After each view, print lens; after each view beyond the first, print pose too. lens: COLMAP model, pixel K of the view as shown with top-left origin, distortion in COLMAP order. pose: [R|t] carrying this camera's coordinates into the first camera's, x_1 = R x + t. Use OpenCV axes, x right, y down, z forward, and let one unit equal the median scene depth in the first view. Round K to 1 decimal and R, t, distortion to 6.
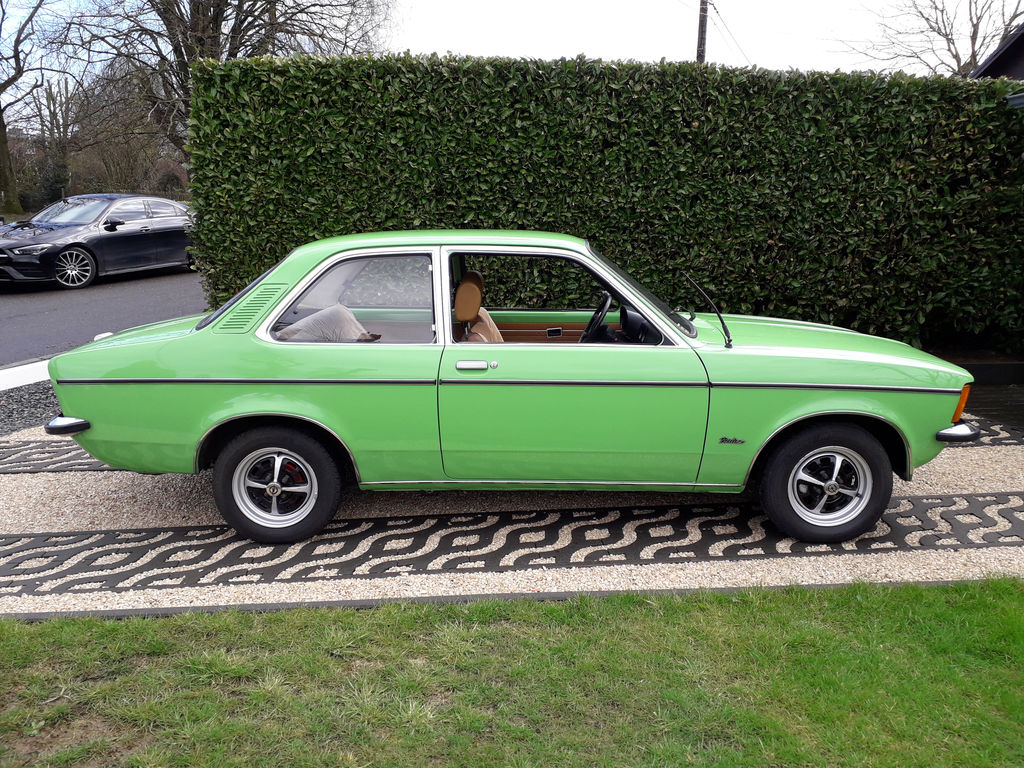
lens RADIAL K [[797.0, 0, 513.3], [0, 797.0, 389.2], [0, 0, 1]] dist [-0.001357, -0.065498]
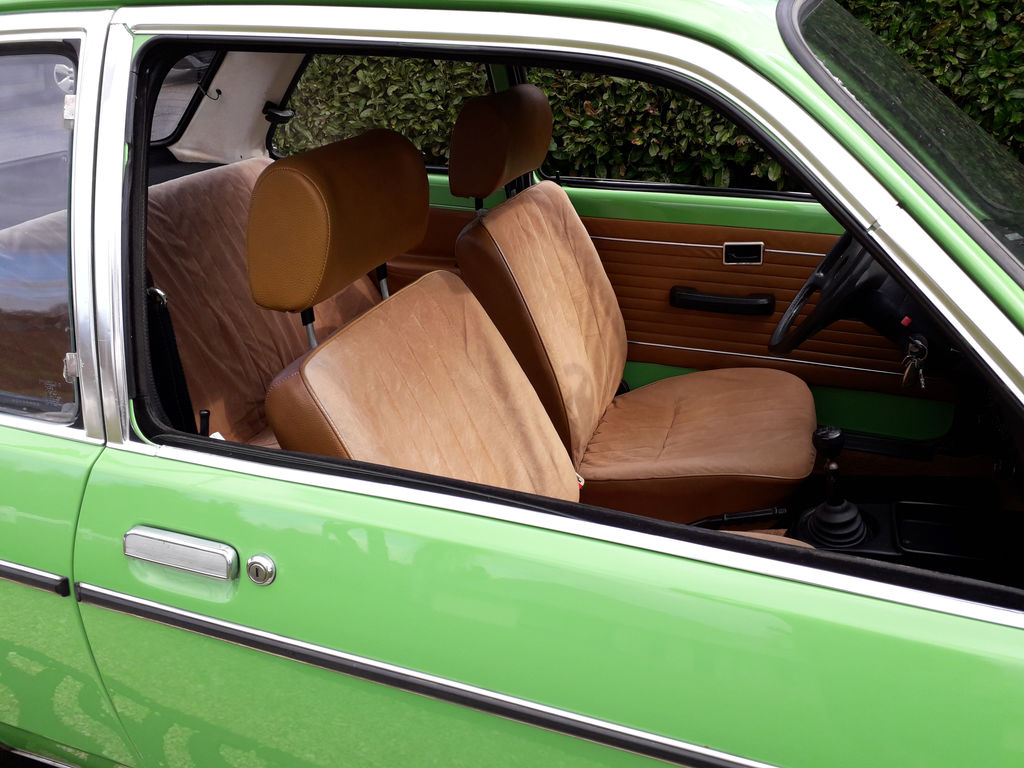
lens RADIAL K [[797.0, 0, 513.3], [0, 797.0, 389.2], [0, 0, 1]] dist [-0.001357, -0.065498]
pose [[0.939008, 0.133473, -0.316937, 0.057182], [-0.049433, 0.964425, 0.259694, -0.076170], [0.340324, -0.228188, 0.912201, 0.448549]]
